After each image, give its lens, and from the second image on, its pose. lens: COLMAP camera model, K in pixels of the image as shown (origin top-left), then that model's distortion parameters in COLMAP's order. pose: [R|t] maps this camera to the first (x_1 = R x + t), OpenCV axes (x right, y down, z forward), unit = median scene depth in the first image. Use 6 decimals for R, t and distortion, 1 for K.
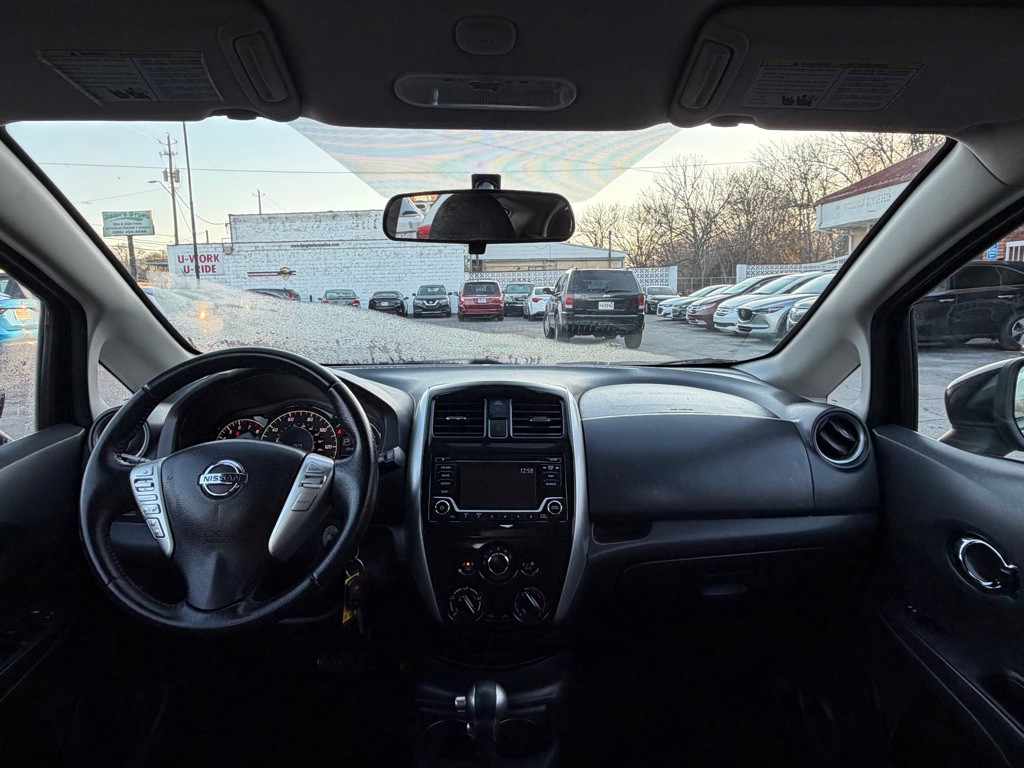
lens RADIAL K [[628.1, 0, 500.5], [0, 628.1, 397.3], [0, 0, 1]] dist [-0.017184, 0.009568]
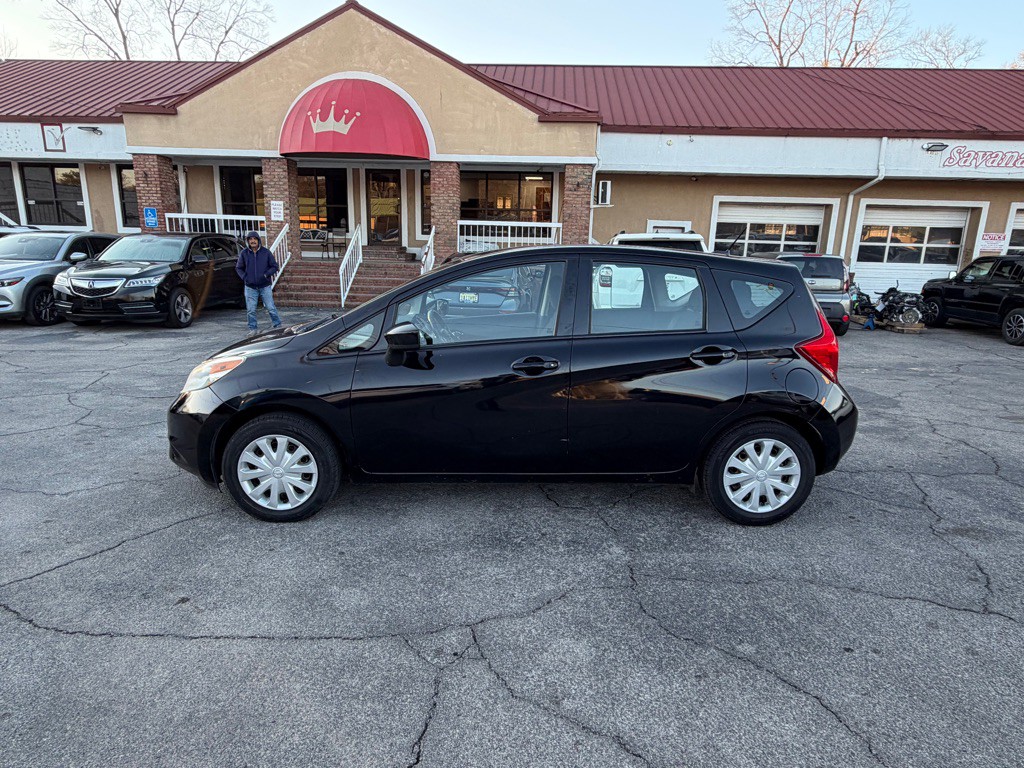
lens RADIAL K [[603.1, 0, 509.4], [0, 603.1, 389.0], [0, 0, 1]] dist [-0.000368, -0.000542]
pose [[0.028722, -0.213914, 0.976430, -0.102569], [0.144262, 0.967494, 0.207712, -0.026046], [-0.989123, 0.134896, 0.058648, 0.123971]]
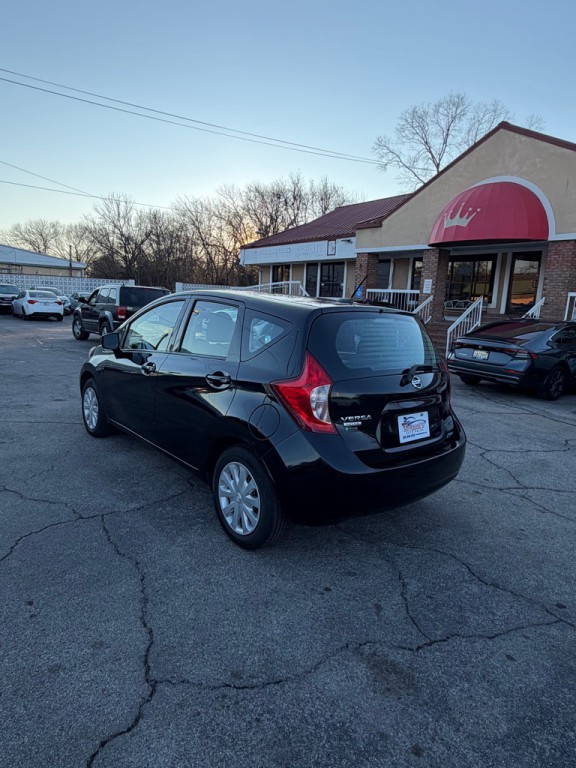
lens RADIAL K [[452.3, 0, 283.5], [0, 452.3, 386.3], [0, 0, 1]] dist [-0.000368, -0.000542]
pose [[0.792429, -0.057043, 0.607291, -0.058235], [0.039016, 0.998319, 0.042861, -0.011713], [-0.608715, -0.010270, 0.793323, 0.039503]]
